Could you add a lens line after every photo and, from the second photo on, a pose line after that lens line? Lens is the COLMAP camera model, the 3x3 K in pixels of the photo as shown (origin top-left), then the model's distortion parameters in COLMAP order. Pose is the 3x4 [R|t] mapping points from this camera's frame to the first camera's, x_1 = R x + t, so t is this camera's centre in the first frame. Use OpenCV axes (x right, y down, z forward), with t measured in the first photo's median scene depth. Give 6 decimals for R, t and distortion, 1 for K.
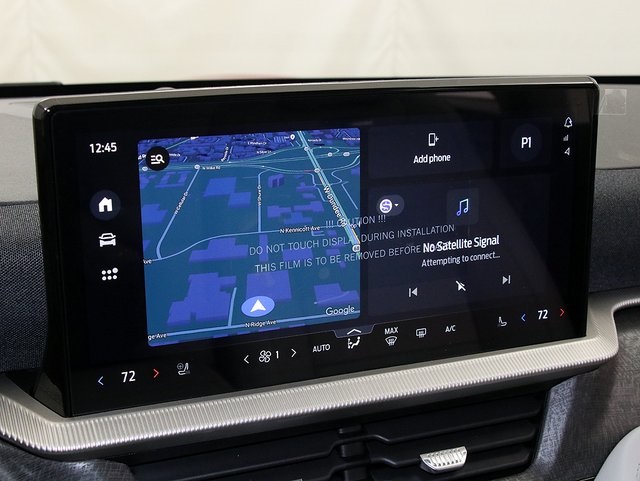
lens RADIAL K [[973.7, 0, 320.0], [0, 973.7, 240.5], [0, 0, 1]] dist [-0.023138, 0.179047]
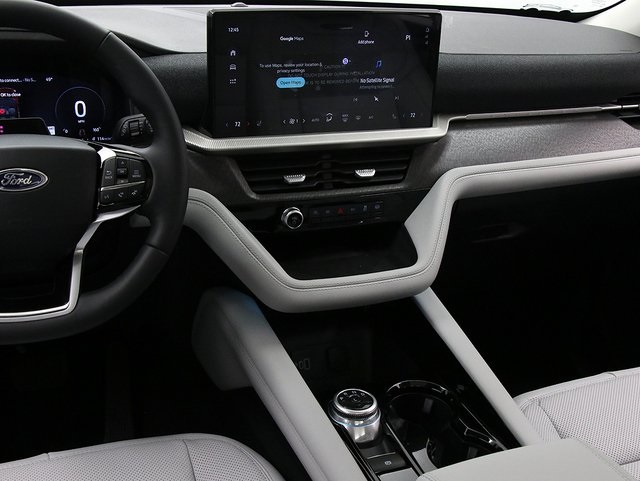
lens RADIAL K [[785.6, 0, 320.0], [0, 785.6, 240.5], [0, 0, 1]] dist [-0.068821, 0.038306]
pose [[0.998831, 0.045975, 0.014944, -0.002392], [-0.047654, 0.988375, 0.144375, 0.119989], [-0.008133, -0.144919, 0.989410, -0.920200]]
